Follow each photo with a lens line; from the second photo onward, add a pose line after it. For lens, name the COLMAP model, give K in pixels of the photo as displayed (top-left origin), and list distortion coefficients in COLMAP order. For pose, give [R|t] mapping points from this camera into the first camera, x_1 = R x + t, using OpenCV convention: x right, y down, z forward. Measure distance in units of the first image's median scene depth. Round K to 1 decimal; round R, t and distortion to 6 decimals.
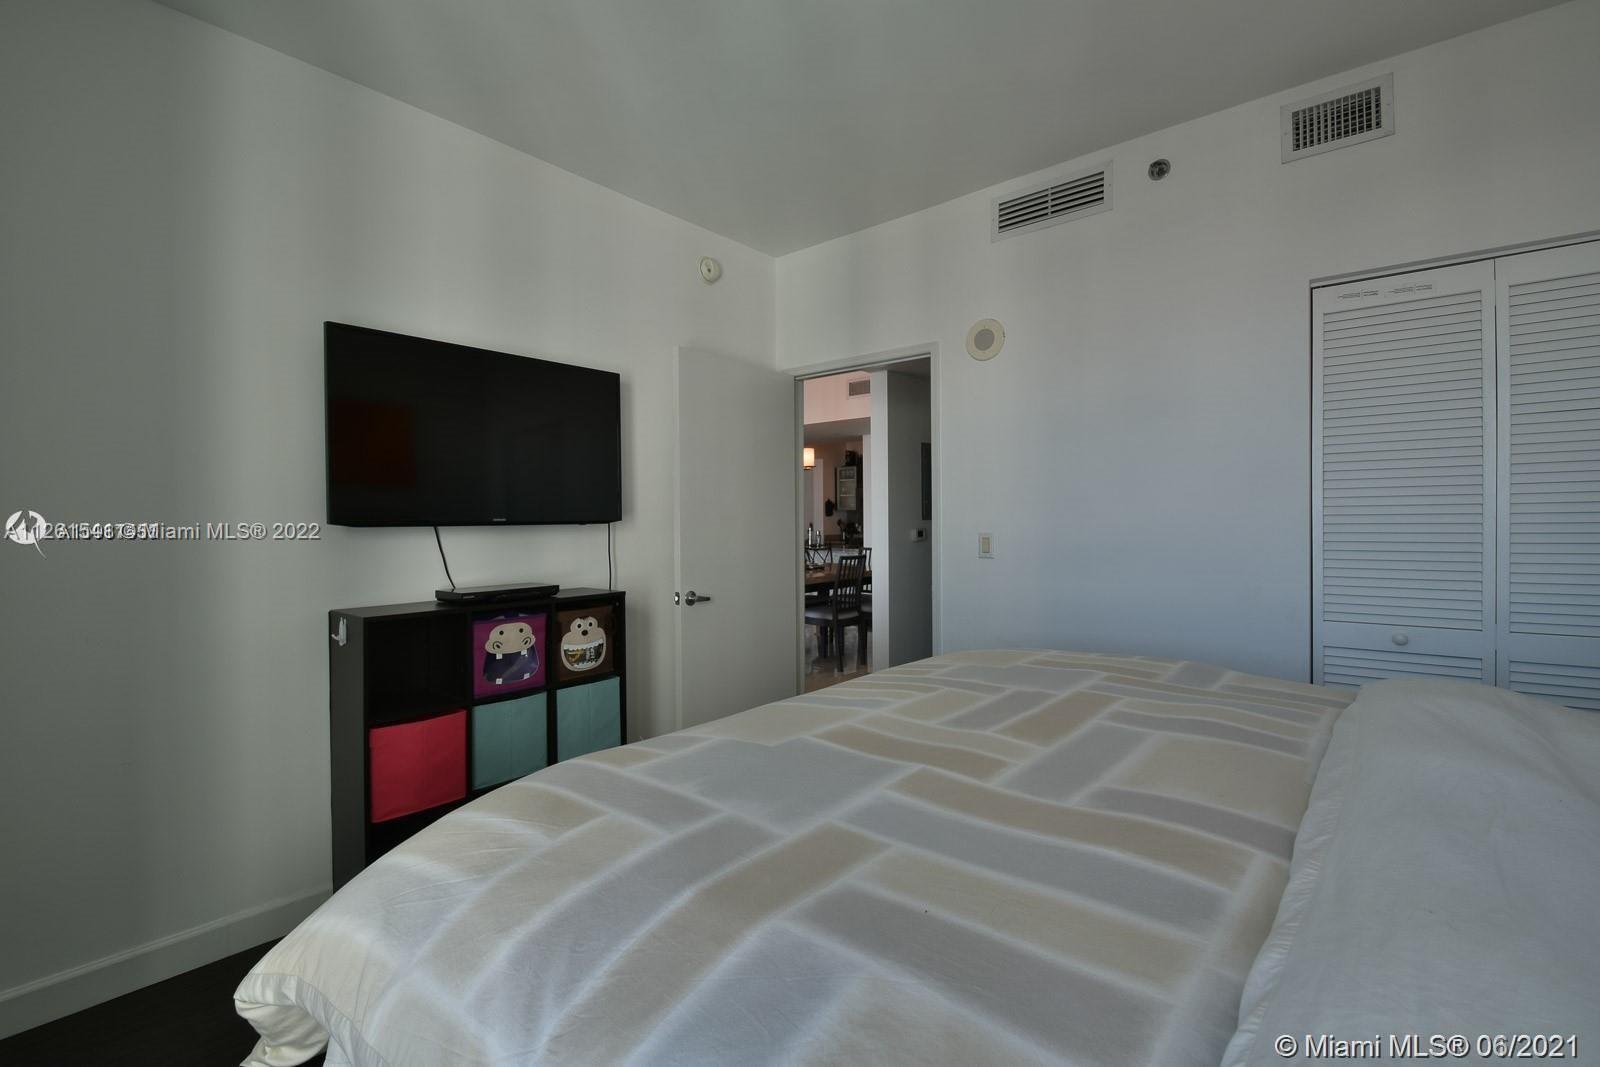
lens RADIAL K [[708.3, 0, 787.0], [0, 708.3, 523.6], [0, 0, 1]] dist [0.003042, -0.000315]
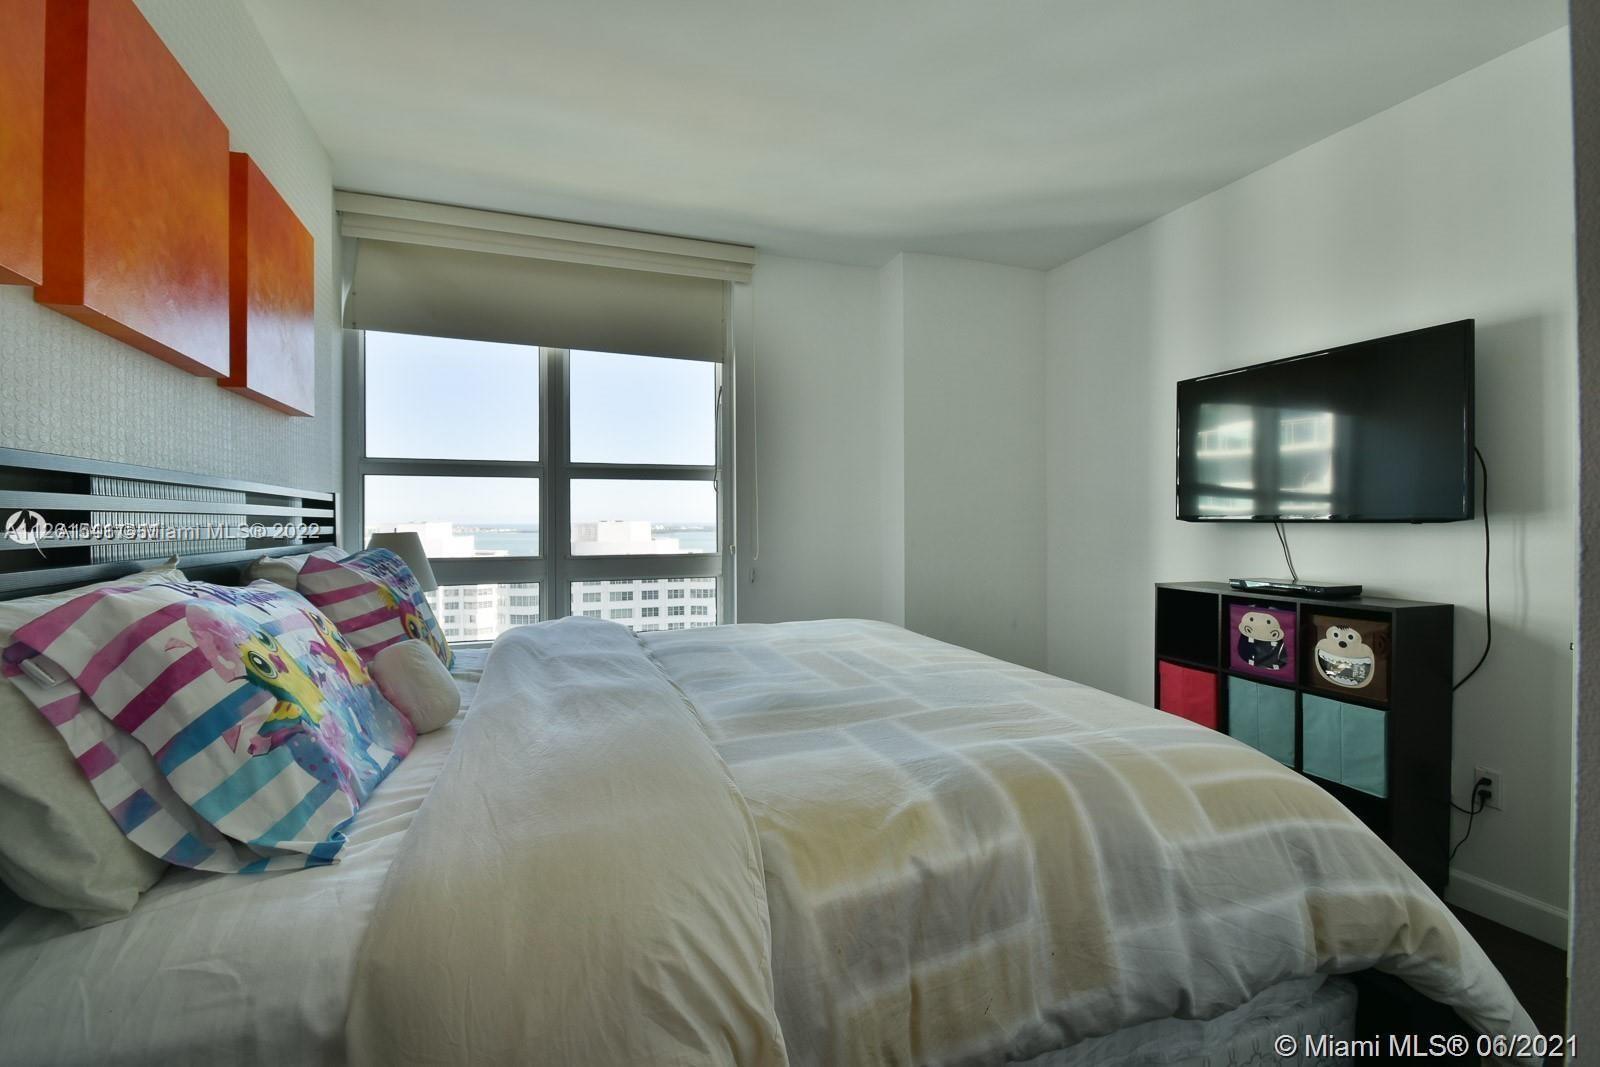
lens RADIAL K [[708.3, 0, 784.1], [0, 708.3, 529.5], [0, 0, 1]] dist [0.003042, -0.000315]
pose [[-0.496750, 0.021245, -0.867634, 0.902837], [-0.000275, 0.999696, 0.024636, -0.014019], [0.867894, 0.012476, -0.496593, 0.890369]]
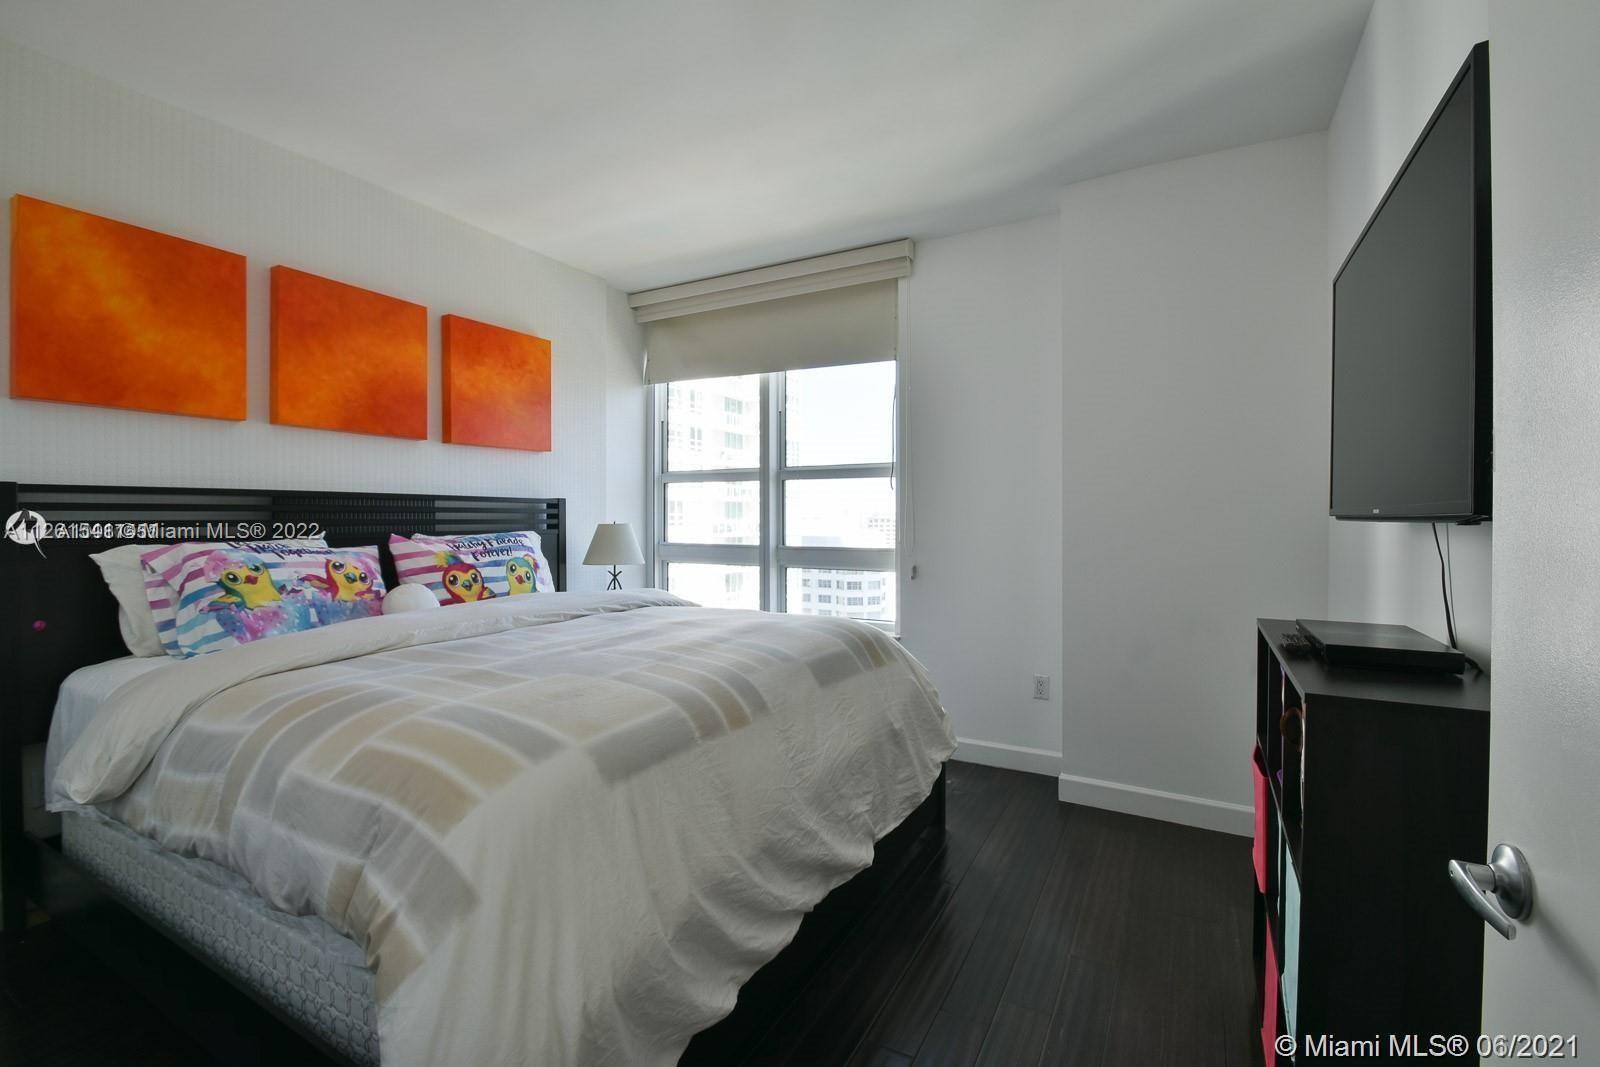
lens RADIAL K [[708.3, 0, 800.6], [0, 708.3, 524.0], [0, 0, 1]] dist [0.003042, -0.000315]
pose [[-0.980984, 0.010078, -0.193828, 0.139933], [0.006345, 0.999782, 0.019874, -0.010899], [0.193987, 0.018266, -0.980834, 1.491732]]
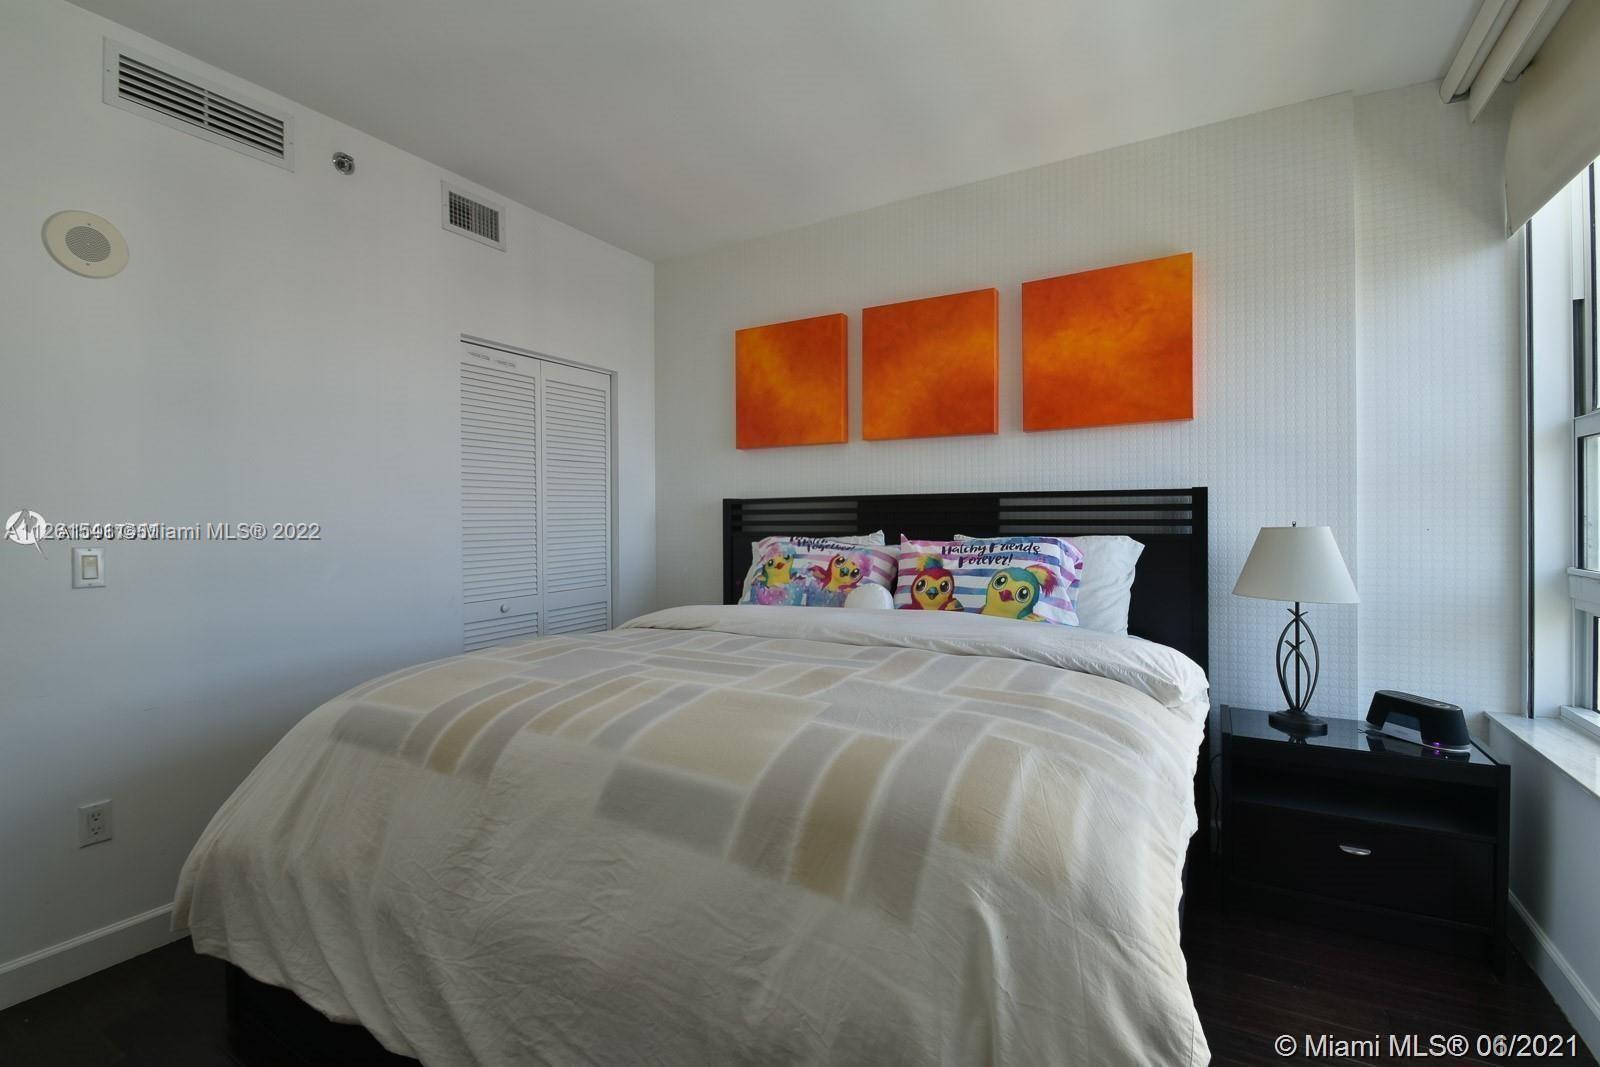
lens RADIAL K [[708.3, 0, 800.0], [0, 708.3, 530.2], [0, 0, 1]] dist [0.003042, -0.000315]
pose [[-0.170342, -0.008438, 0.985349, -0.570221], [0.017389, 0.999782, 0.011568, 0.000874], [-0.985232, 0.019104, -0.170158, 0.594475]]
